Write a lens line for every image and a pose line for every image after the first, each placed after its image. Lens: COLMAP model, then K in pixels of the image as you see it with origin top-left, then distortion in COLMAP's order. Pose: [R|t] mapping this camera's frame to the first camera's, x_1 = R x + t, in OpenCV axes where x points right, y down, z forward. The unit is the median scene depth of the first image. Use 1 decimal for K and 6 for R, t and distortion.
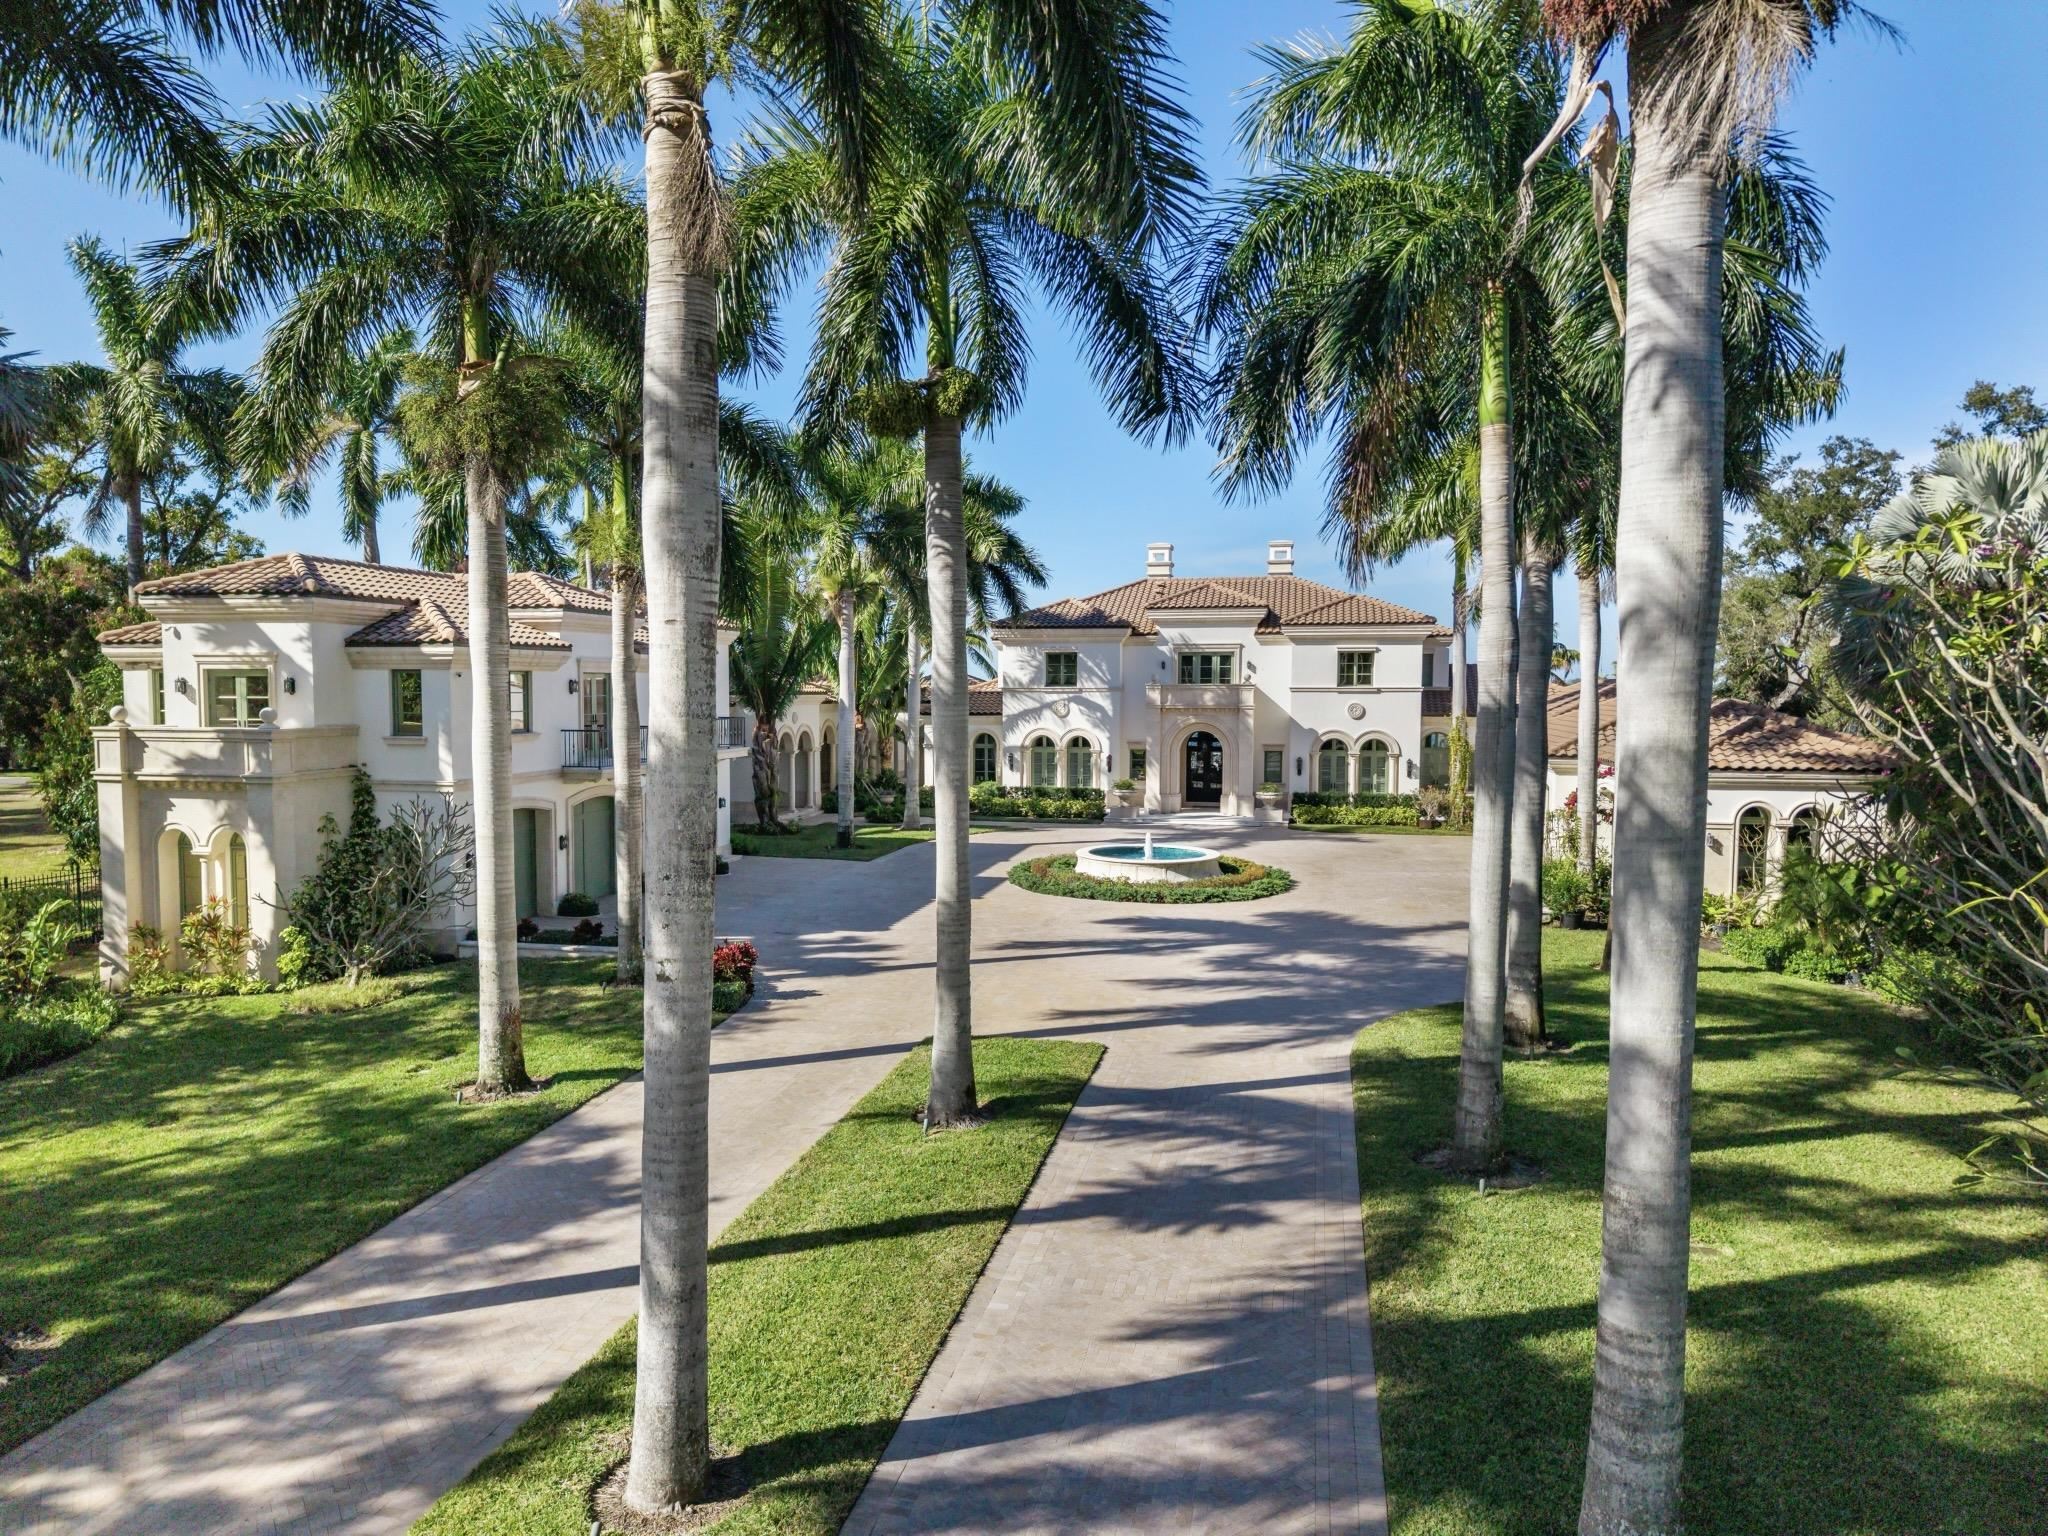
lens RADIAL K [[1448.2, 0, 962.6], [0, 1448.2, 817.0], [0, 0, 1]] dist [-0.002486, -0.001009]
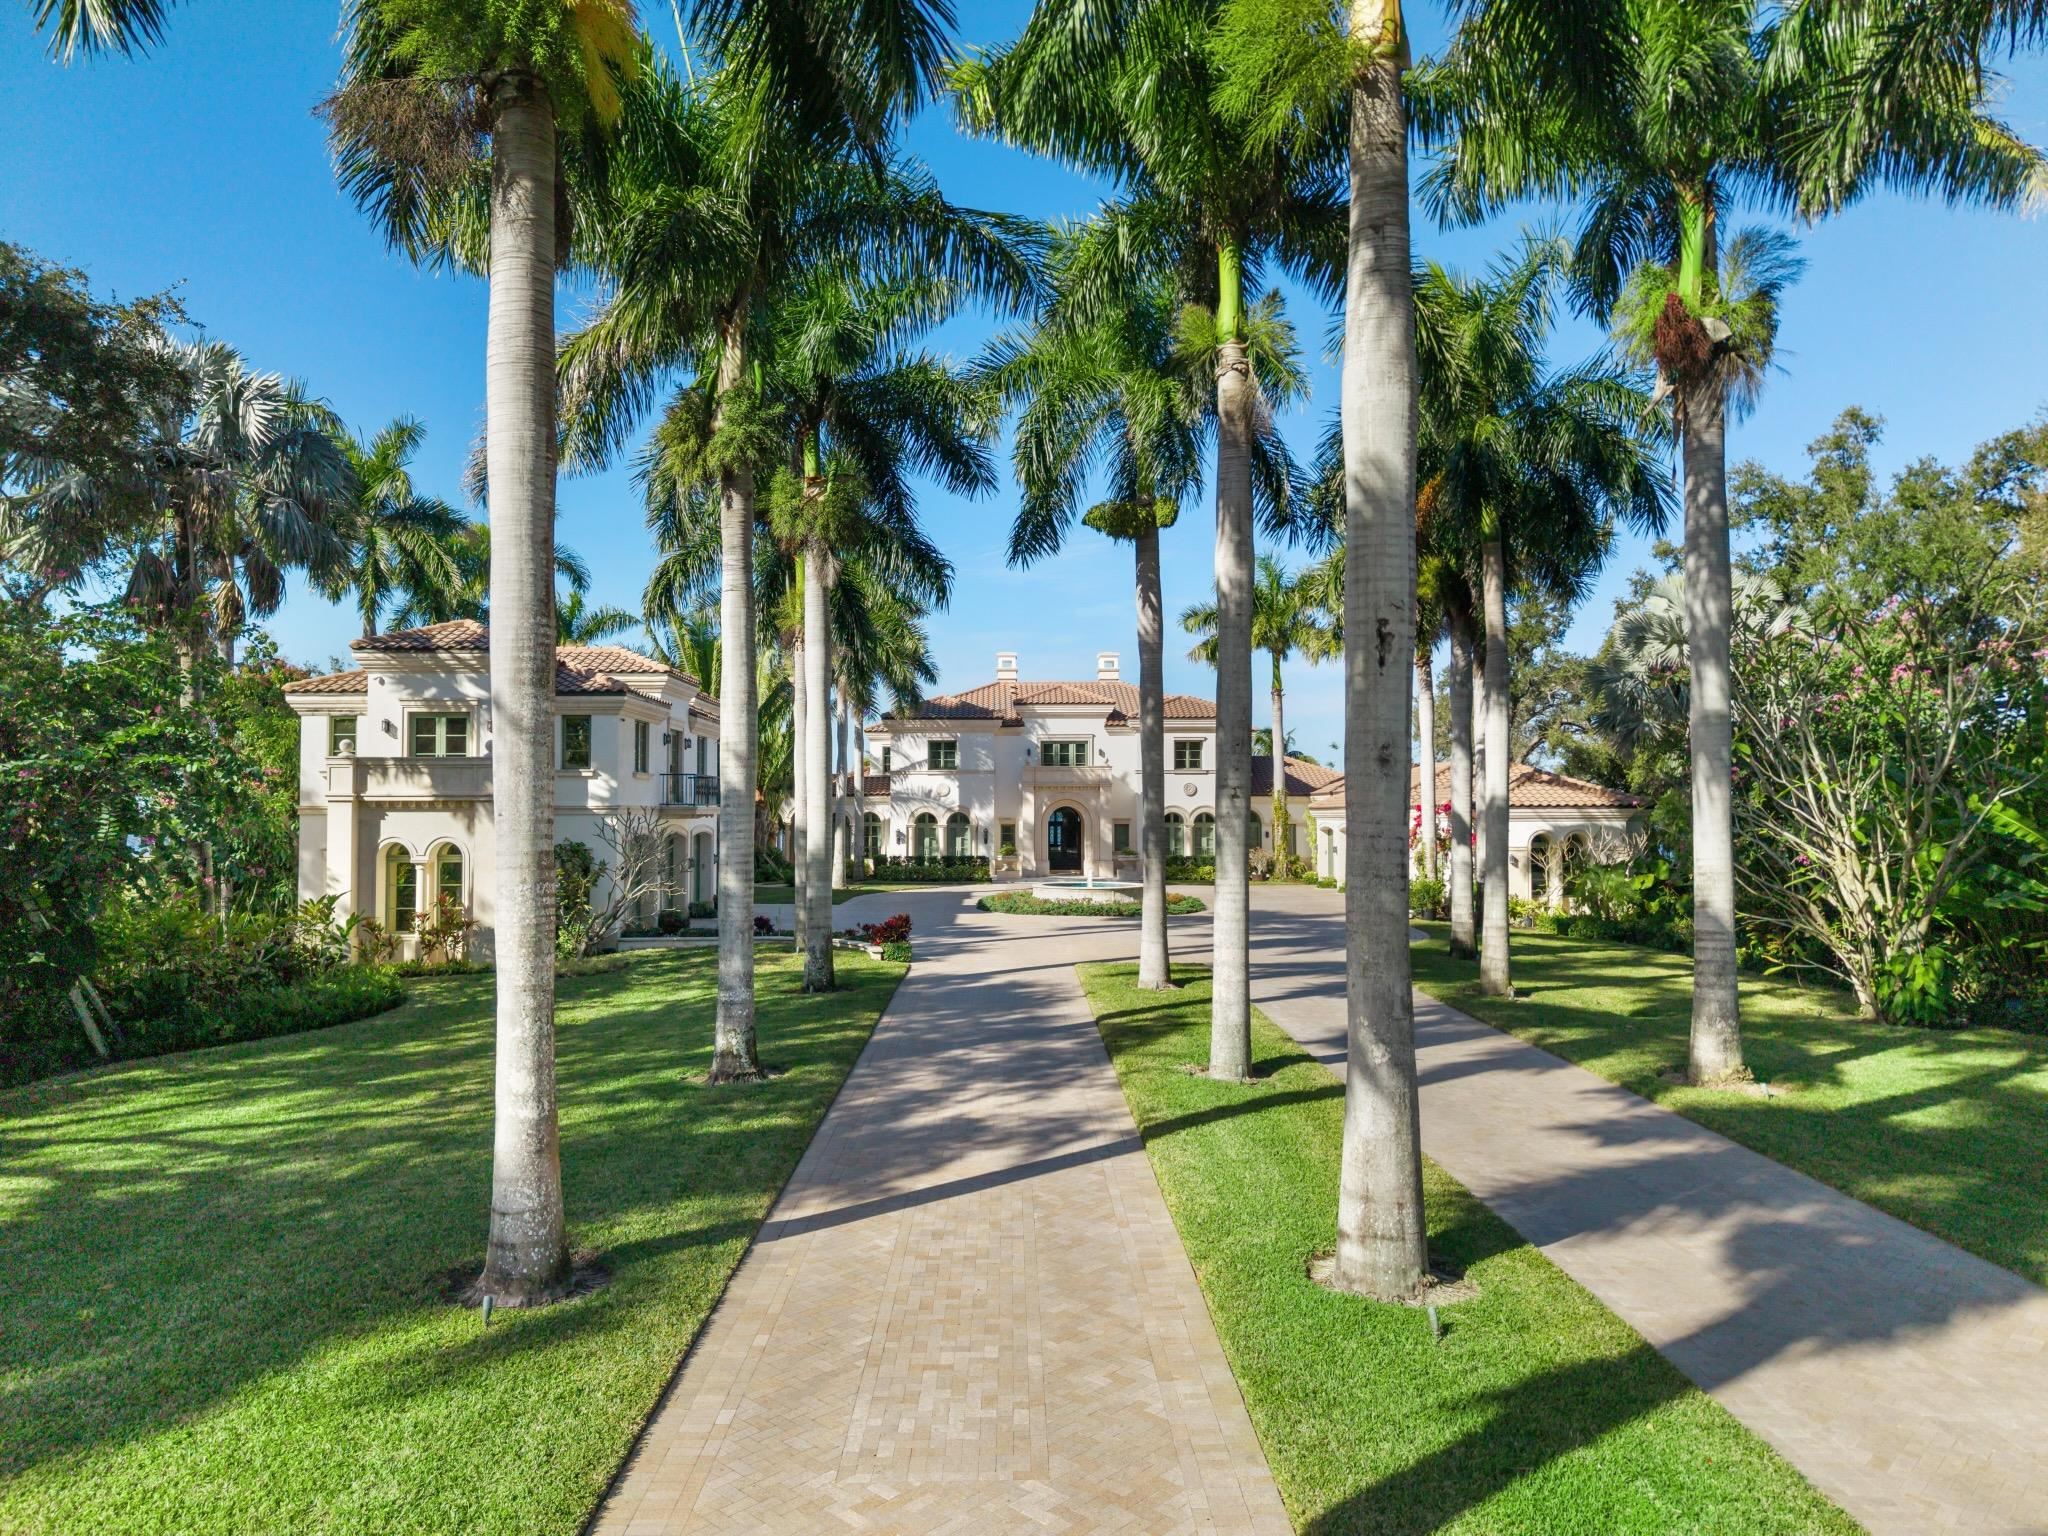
lens RADIAL K [[1409.9, 0, 1014.5], [0, 1409.9, 778.2], [0, 0, 1]] dist [0.003679, -0.001818]
pose [[0.974716, 0.001268, 0.223443, -0.136378], [0.023443, 0.993885, -0.107902, 0.041807], [-0.222213, 0.110412, 0.968726, -0.109793]]
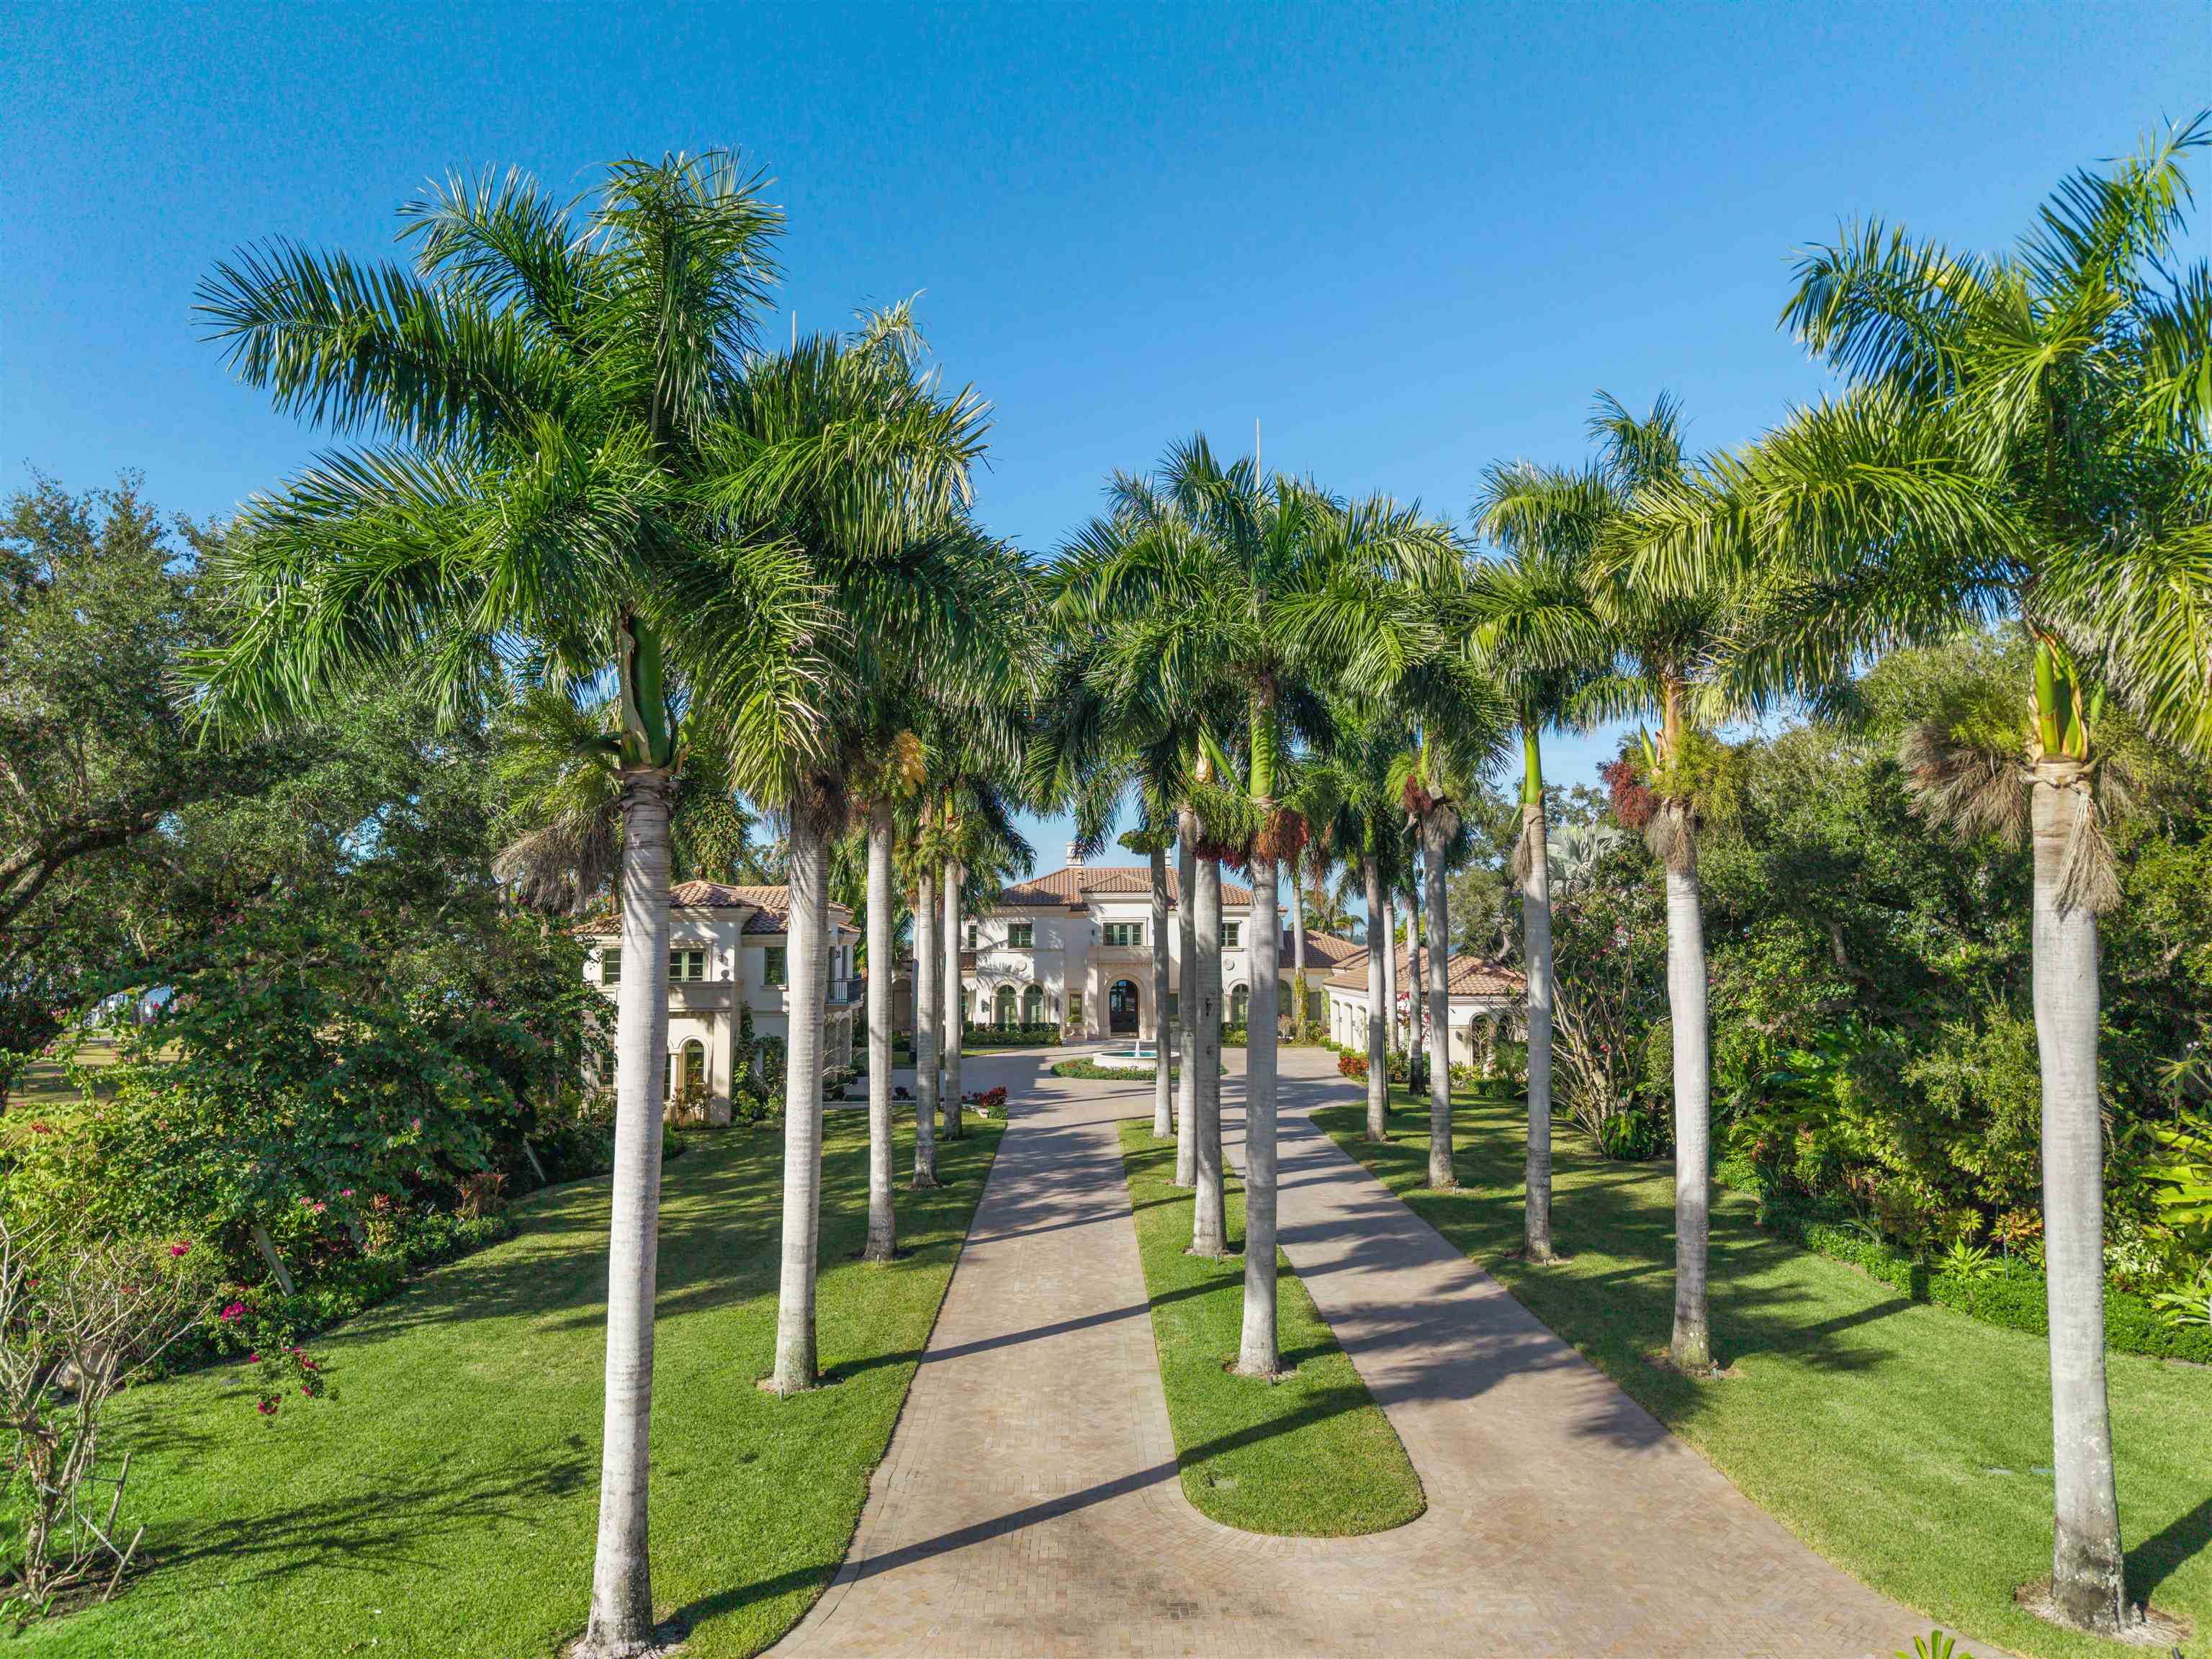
lens RADIAL K [[1461.7, 0, 1106.0], [0, 1461.7, 829.5], [0, 0, 1]] dist [0.053095, -0.067372]
pose [[0.971549, 0.012242, 0.236523, -0.195150], [0.027120, 0.986344, -0.162448, 0.027983], [-0.235282, 0.164240, 0.957950, -0.391280]]
